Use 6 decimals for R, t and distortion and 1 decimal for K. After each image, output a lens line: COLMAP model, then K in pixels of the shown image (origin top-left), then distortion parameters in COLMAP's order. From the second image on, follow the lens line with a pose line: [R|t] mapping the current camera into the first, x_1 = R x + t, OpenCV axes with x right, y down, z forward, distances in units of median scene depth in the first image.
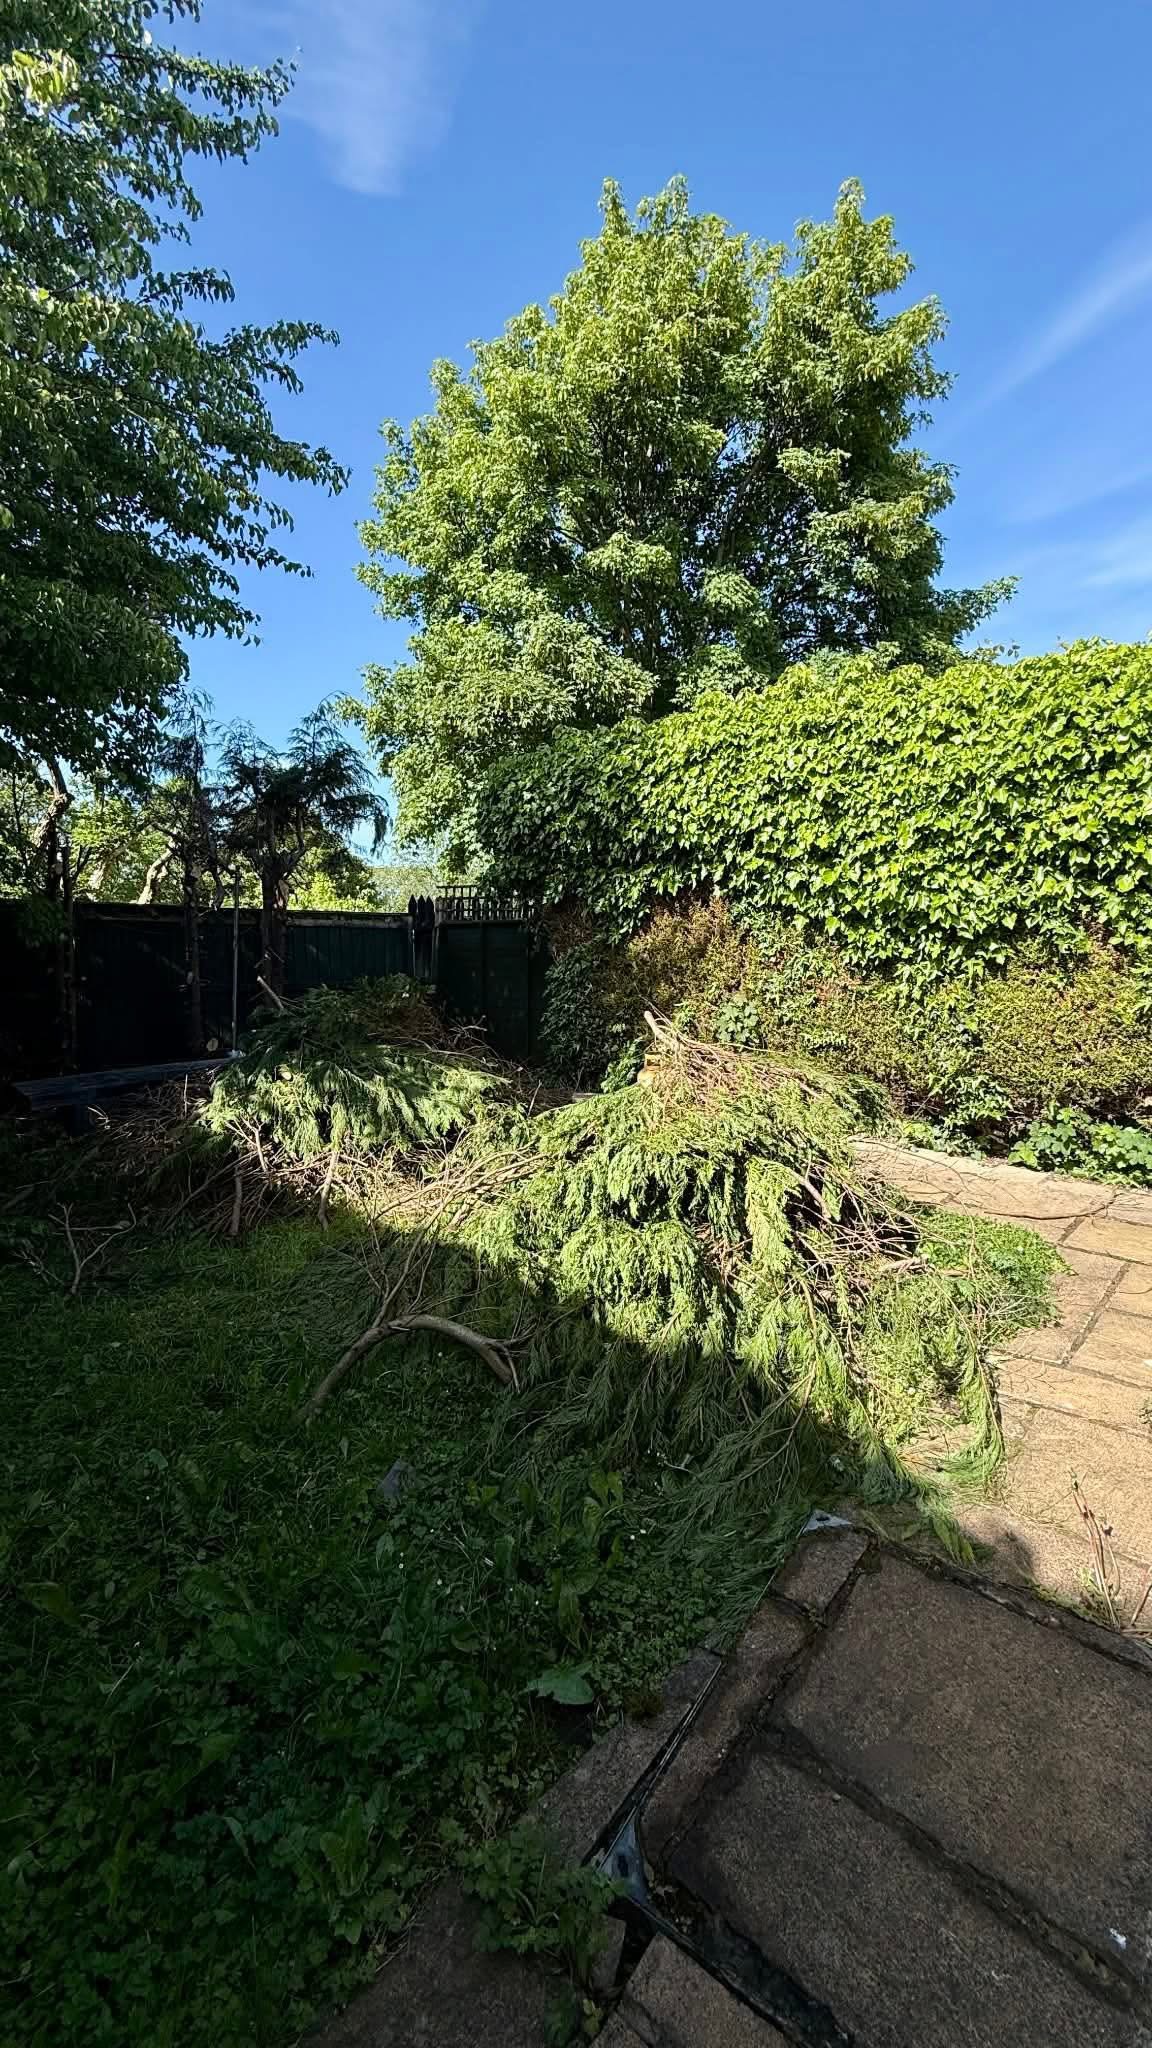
lens RADIAL K [[796.0, 0, 576.0], [0, 796.0, 1024.0], [0, 0, 1]] dist [0.000093, 0.000011]
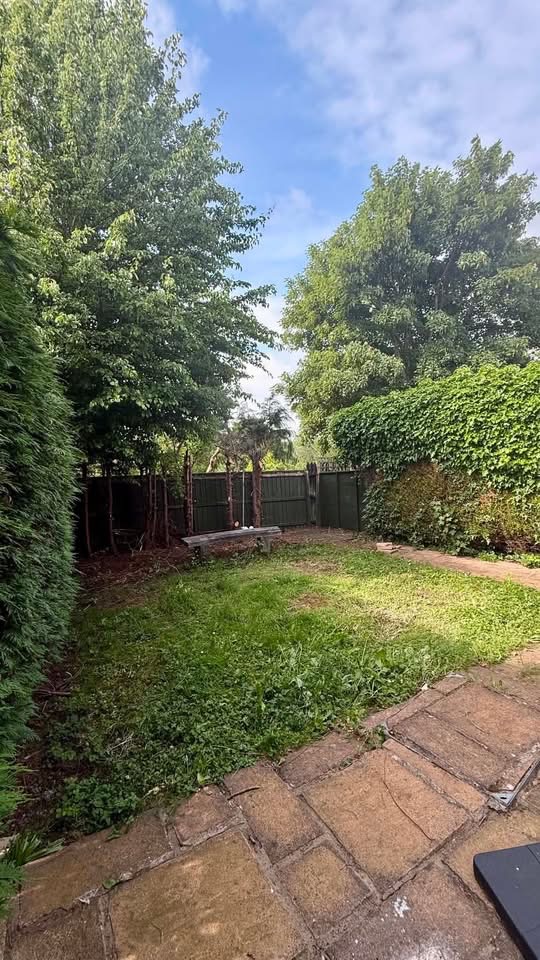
lens RADIAL K [[373.1, 0, 270.0], [0, 373.1, 480.0], [0, 0, 1]] dist [0.000093, 0.000011]
pose [[0.958235, -0.051938, -0.281227, 0.010850], [0.032801, 0.996841, -0.072336, -0.026666], [0.284096, 0.060090, 0.956911, -0.183693]]
